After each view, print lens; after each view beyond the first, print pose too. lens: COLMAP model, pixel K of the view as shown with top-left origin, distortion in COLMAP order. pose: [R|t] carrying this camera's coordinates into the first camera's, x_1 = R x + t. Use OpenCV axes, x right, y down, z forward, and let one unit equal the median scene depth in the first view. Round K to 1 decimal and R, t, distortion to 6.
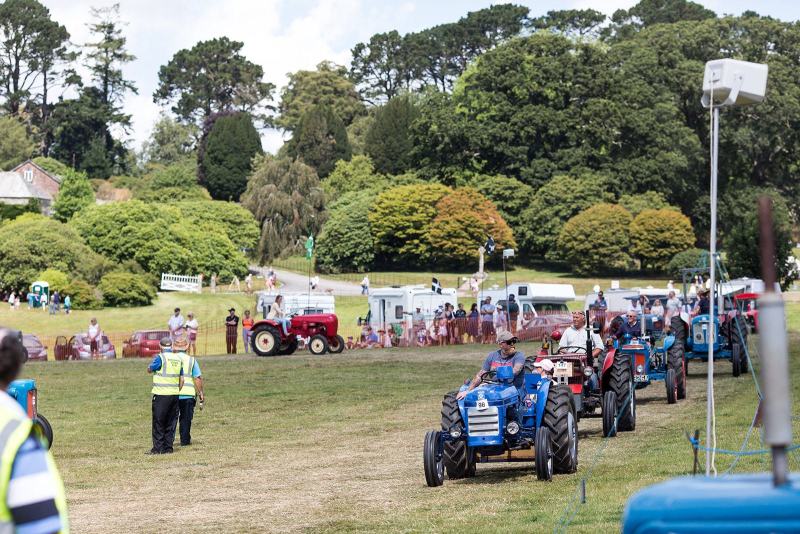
lens RADIAL K [[2996.5, 0, 400.5], [0, 2996.5, 267.1], [0, 0, 1]] dist [-0.074500, 0.000000]
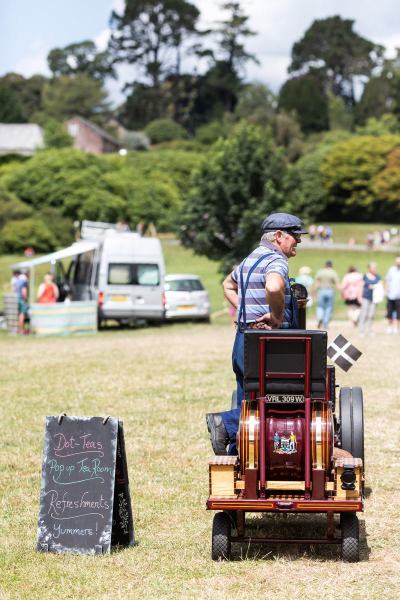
lens RADIAL K [[2247.4, 0, 199.5], [0, 2247.4, 299.6], [0, 0, 1]] dist [-0.074500, 0.000000]
pose [[0.979016, 0.020139, -0.202787, 0.102608], [-0.013104, 0.999267, 0.035974, 0.000695], [0.203362, -0.032562, 0.978562, 0.258771]]
